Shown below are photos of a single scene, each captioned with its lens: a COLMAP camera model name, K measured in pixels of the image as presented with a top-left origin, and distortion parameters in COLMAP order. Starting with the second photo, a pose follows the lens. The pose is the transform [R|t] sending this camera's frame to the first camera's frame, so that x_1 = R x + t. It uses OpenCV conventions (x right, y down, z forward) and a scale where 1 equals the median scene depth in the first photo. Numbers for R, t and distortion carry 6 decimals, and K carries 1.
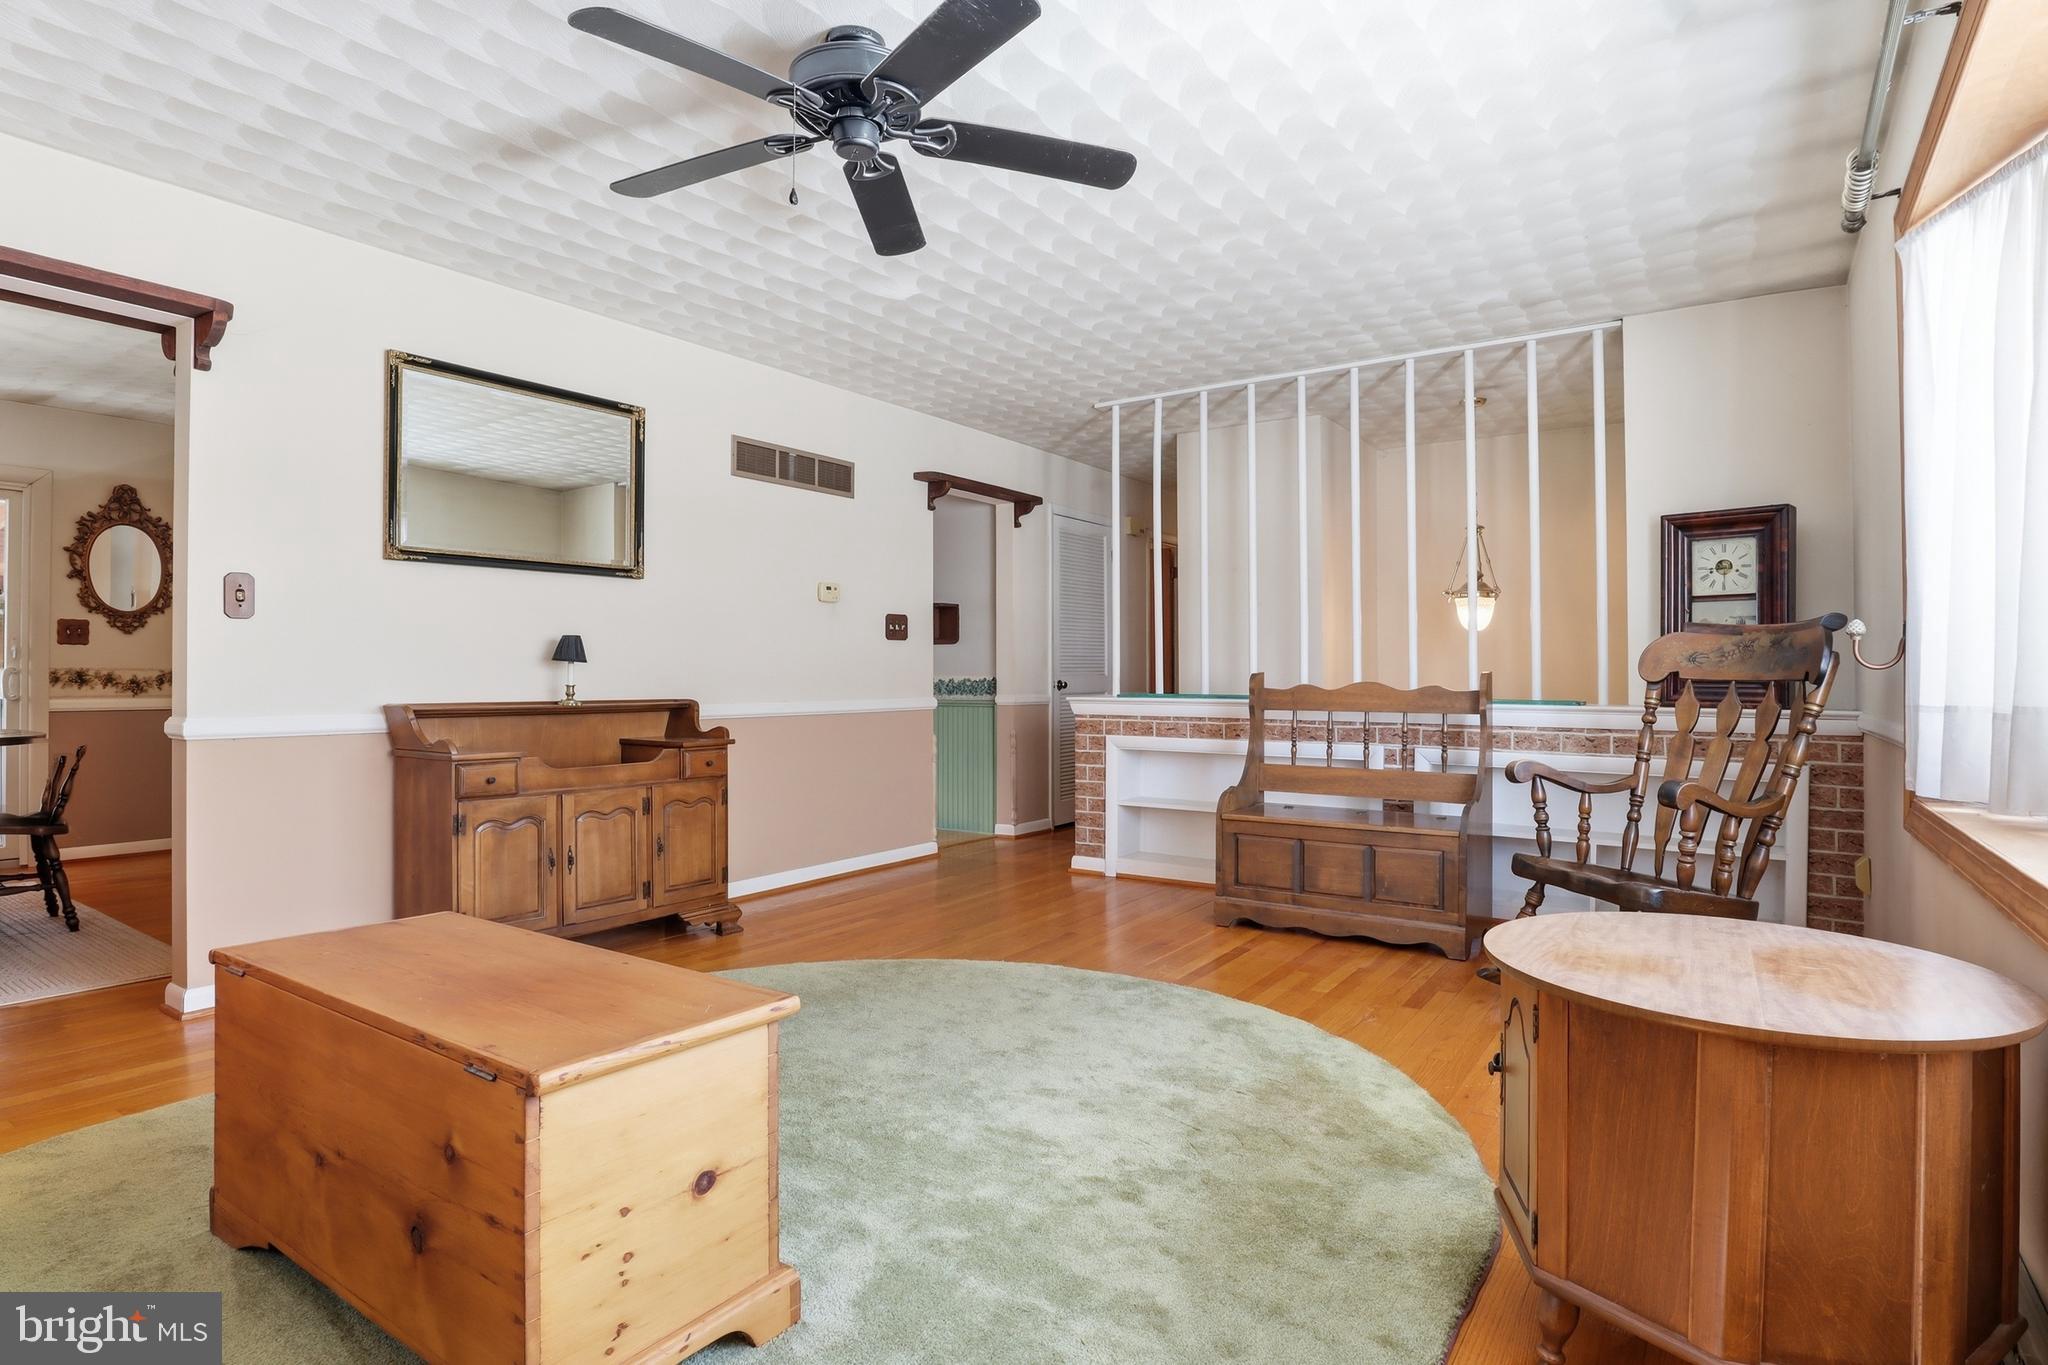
lens RADIAL K [[1045.8, 0, 1034.0], [0, 1045.8, 672.0], [0, 0, 1]] dist [-0.027111, -0.000630]
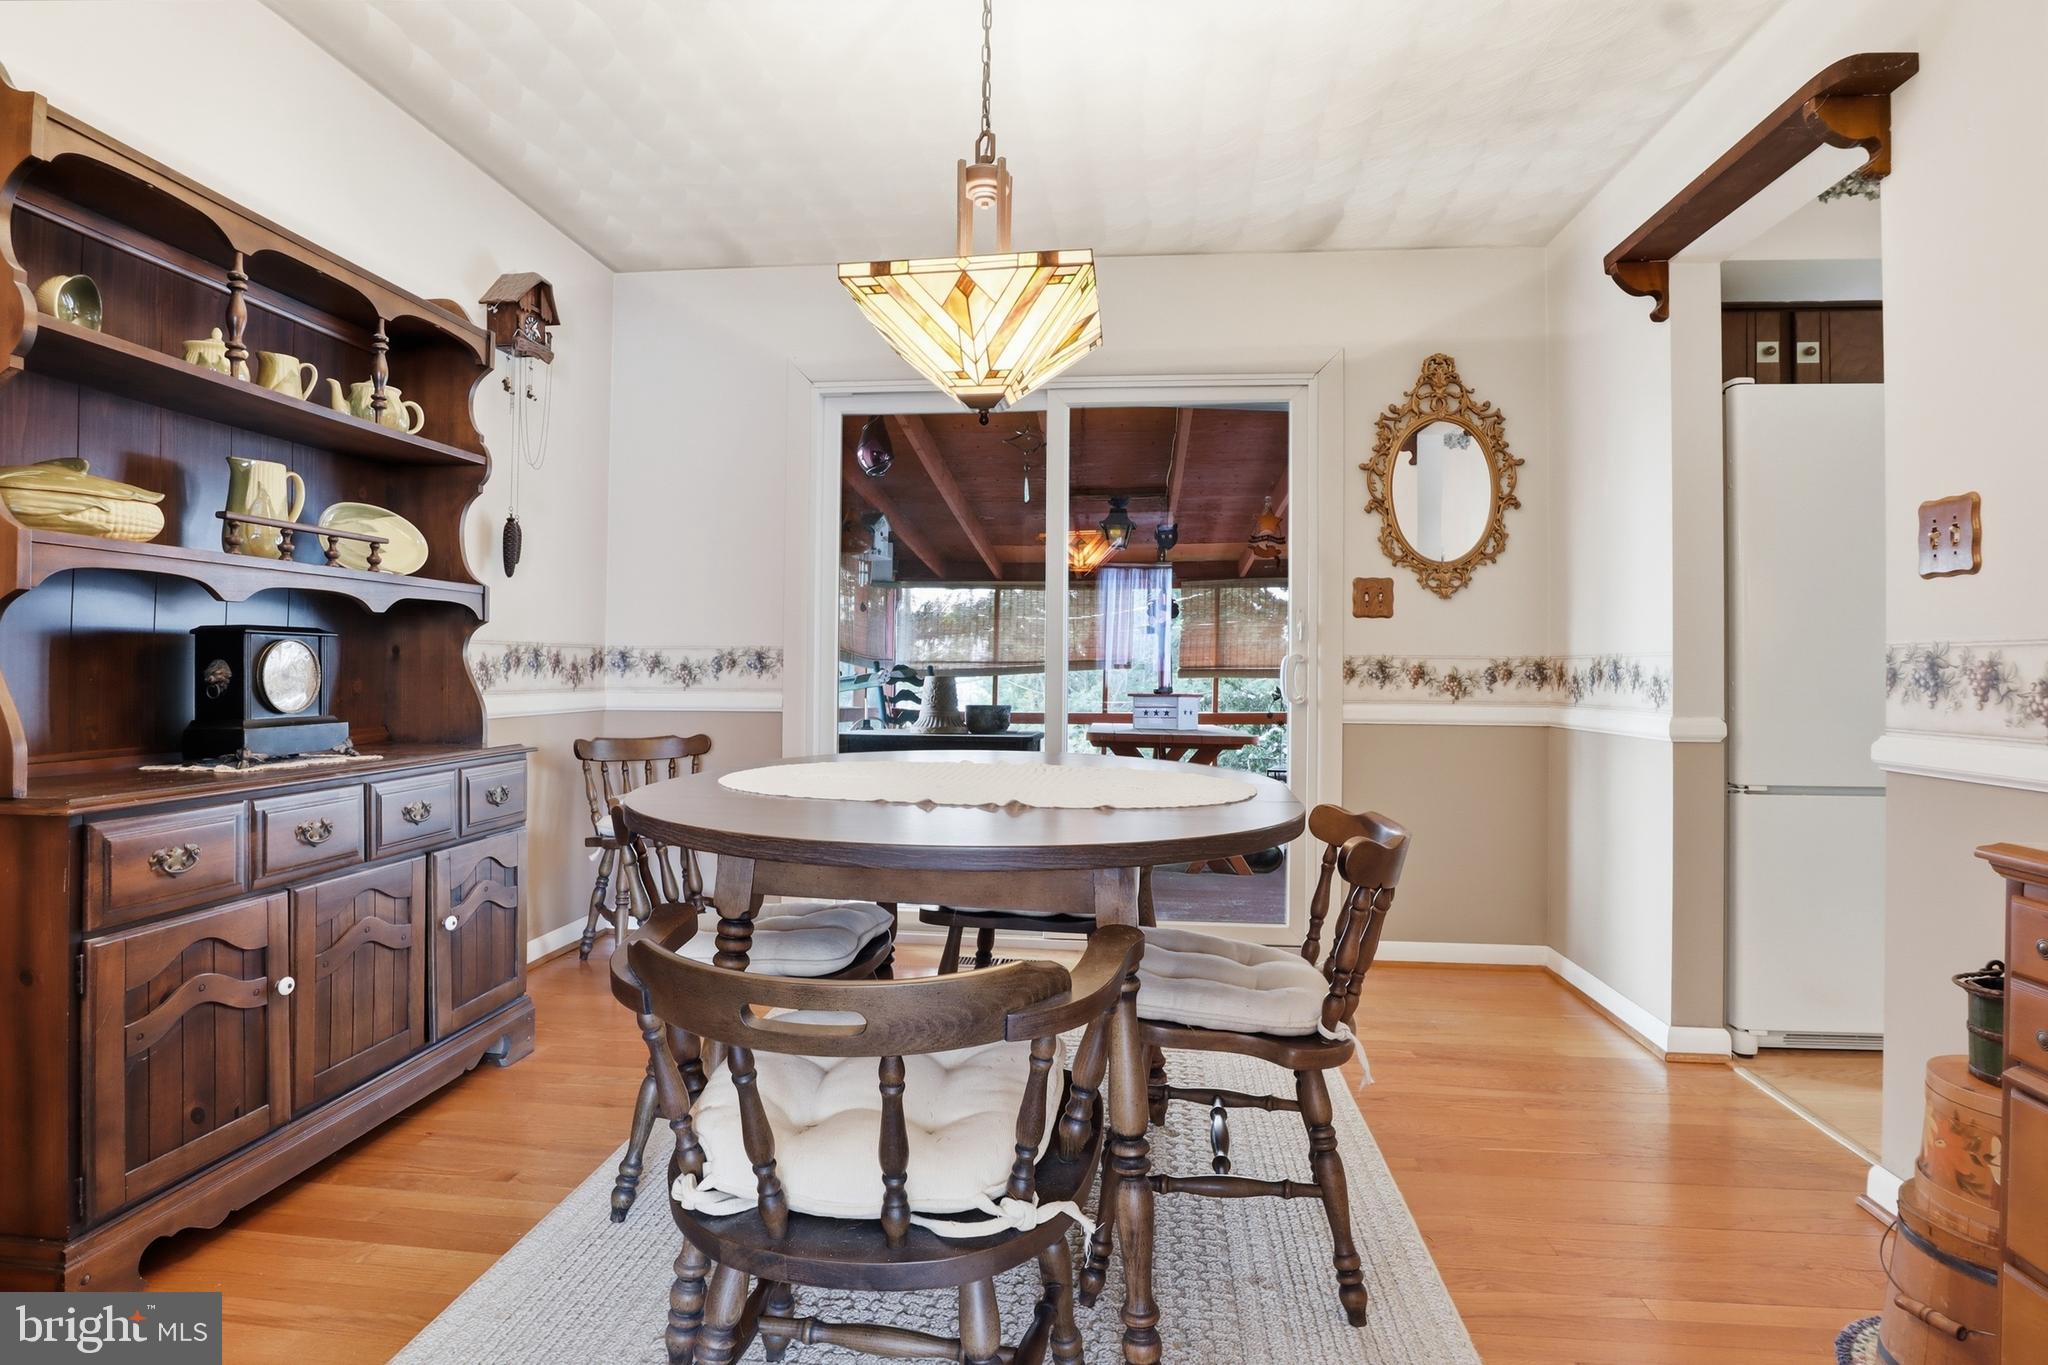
lens RADIAL K [[1045.8, 0, 1033.2], [0, 1045.8, 647.4], [0, 0, 1]] dist [-0.027111, -0.000630]
pose [[0.472109, -0.014267, -0.881425, -0.473028], [-0.003420, 0.999832, -0.018016, 0.003501], [0.881534, 0.011519, 0.471980, 0.510486]]
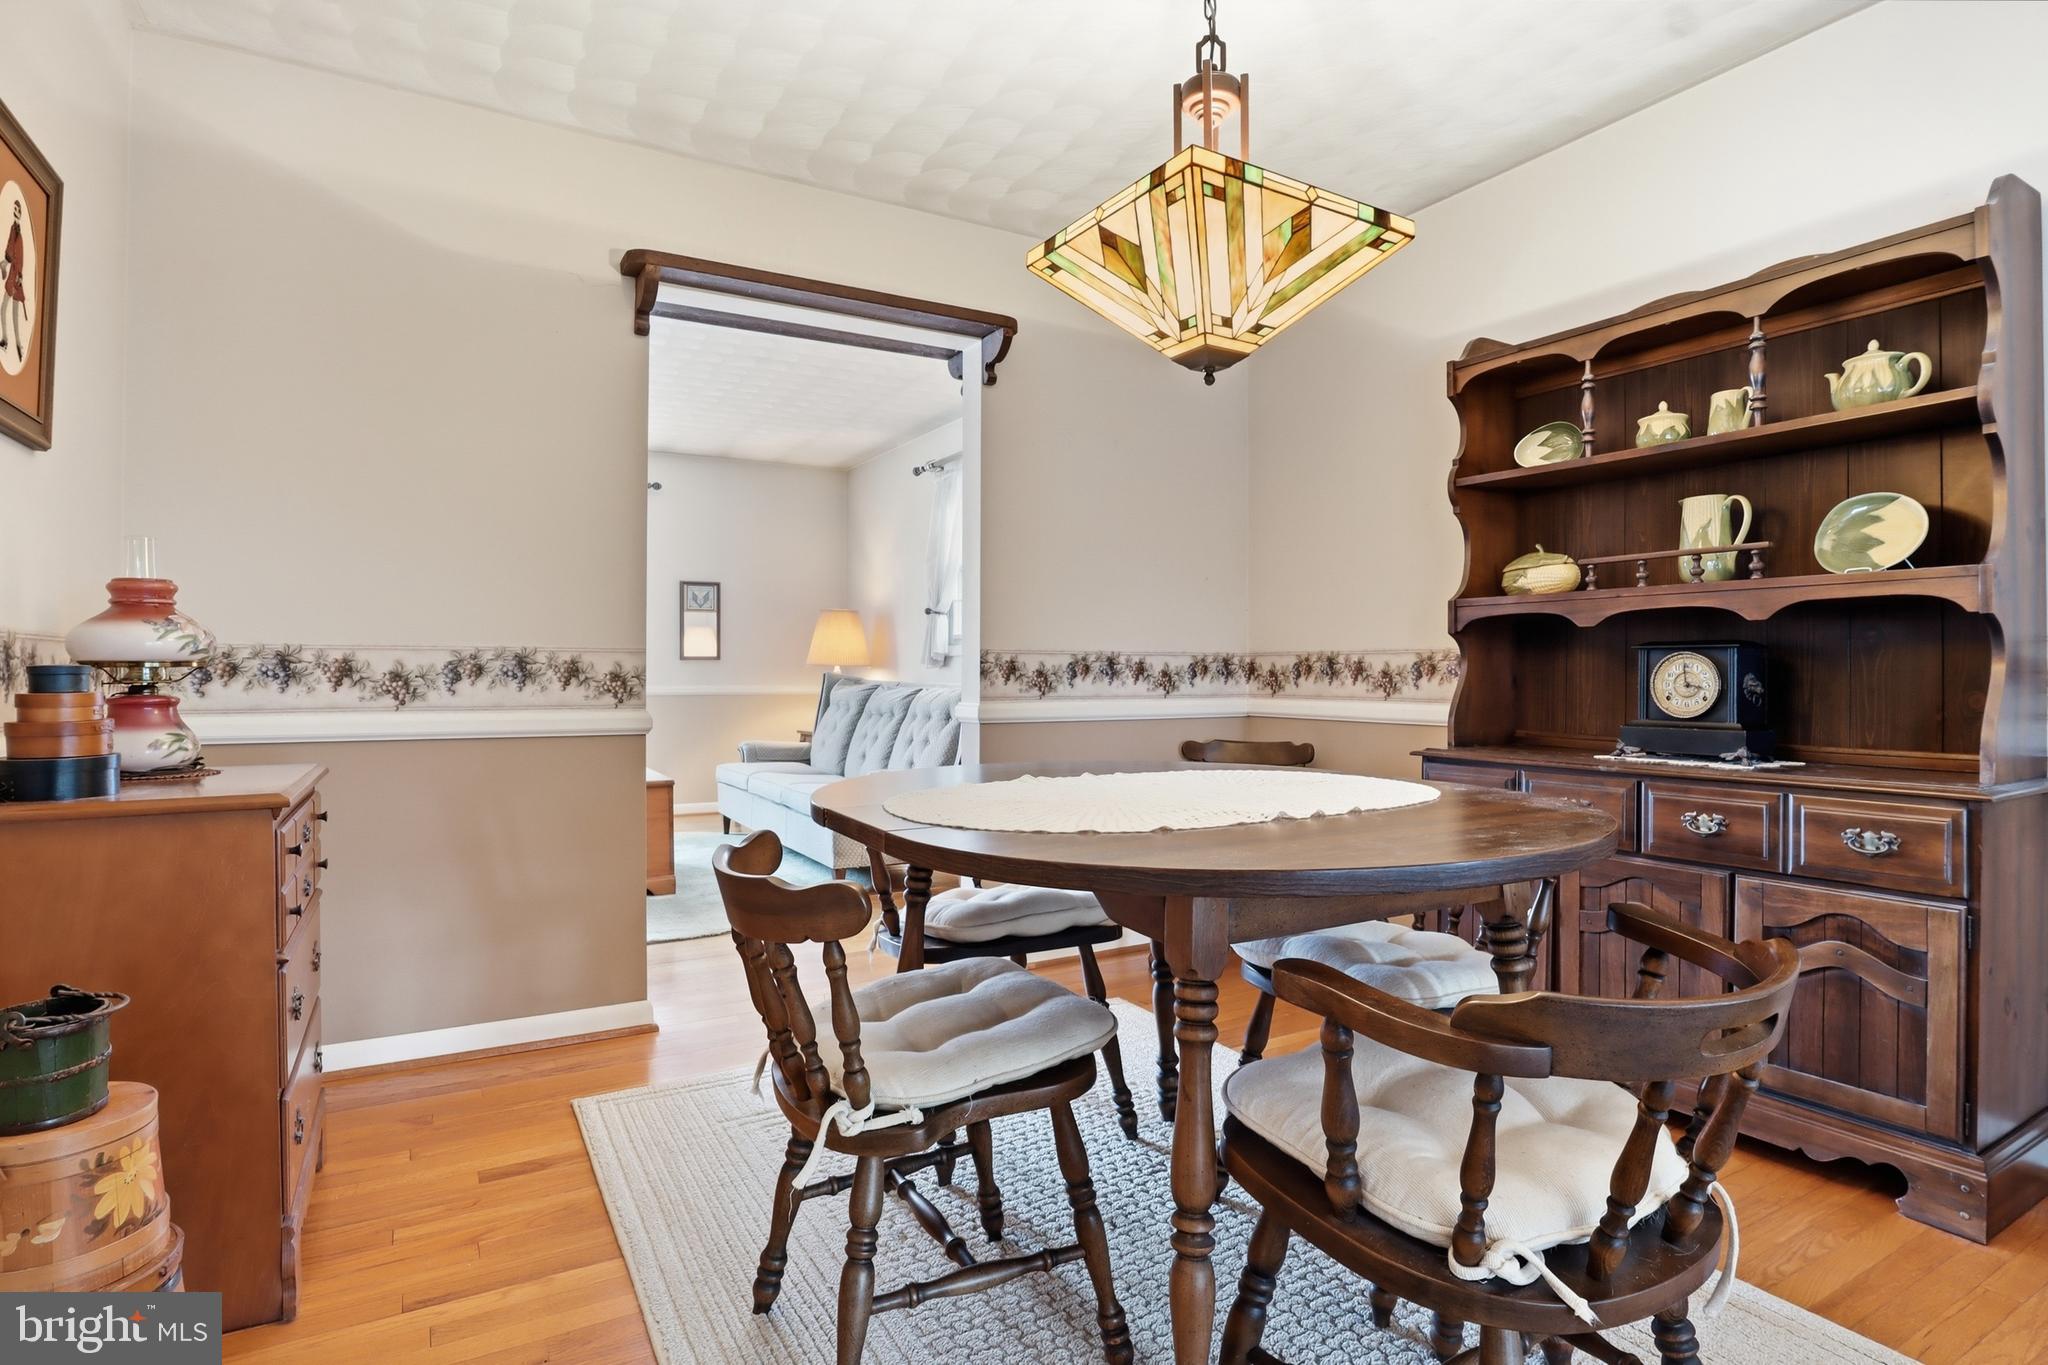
lens RADIAL K [[1045.8, 0, 1030.1], [0, 1045.8, 680.1], [0, 0, 1]] dist [-0.027111, -0.000630]
pose [[-0.396107, 0.005820, -0.918186, -0.581364], [0.002426, 0.999983, 0.005291, 0.009944], [0.918201, -0.000132, -0.396114, 1.496671]]
